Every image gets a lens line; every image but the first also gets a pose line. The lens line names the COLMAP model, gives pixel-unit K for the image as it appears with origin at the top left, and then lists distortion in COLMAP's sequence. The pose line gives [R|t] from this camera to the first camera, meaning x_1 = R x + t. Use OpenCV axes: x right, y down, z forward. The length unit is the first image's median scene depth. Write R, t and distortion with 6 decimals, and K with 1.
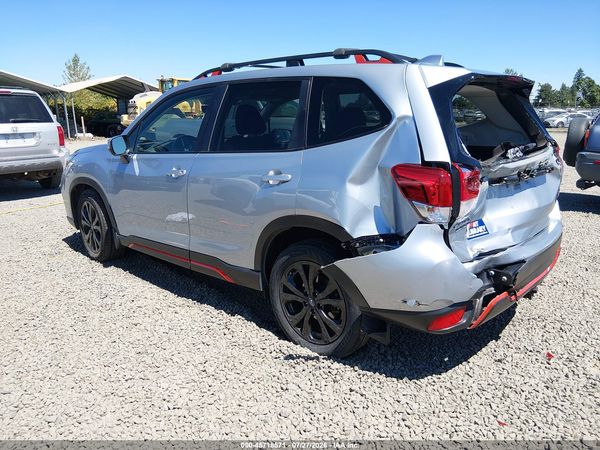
lens RADIAL K [[451.2, 0, 300.0], [0, 451.2, 225.0], [0, 0, 1]] dist [0.099662, -0.162145]
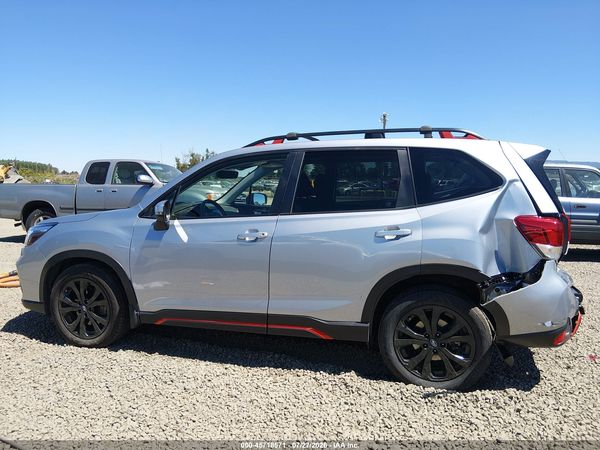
lens RADIAL K [[451.2, 0, 300.0], [0, 451.2, 225.0], [0, 0, 1]] dist [0.099662, -0.162145]
pose [[0.909789, -0.034196, 0.413660, -0.749502], [0.094562, 0.987469, -0.126345, -0.003922], [-0.404156, 0.154064, 0.901622, 0.082757]]
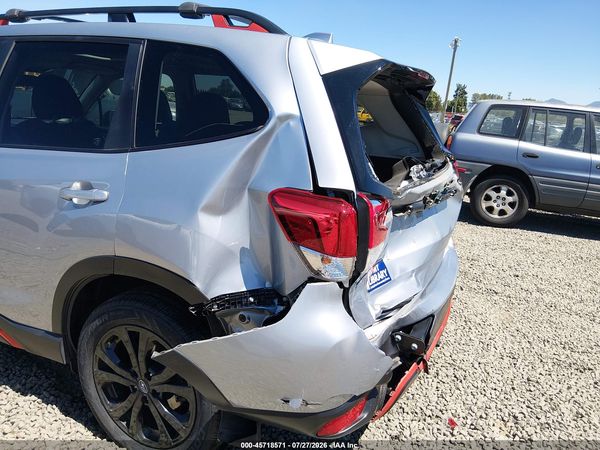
lens RADIAL K [[451.2, 0, 300.0], [0, 451.2, 225.0], [0, 0, 1]] dist [0.099662, -0.162145]
pose [[0.955278, 0.003220, 0.295693, 0.047206], [-0.011410, 0.999597, 0.025975, -0.084979], [-0.295490, -0.028187, 0.954930, 0.319707]]
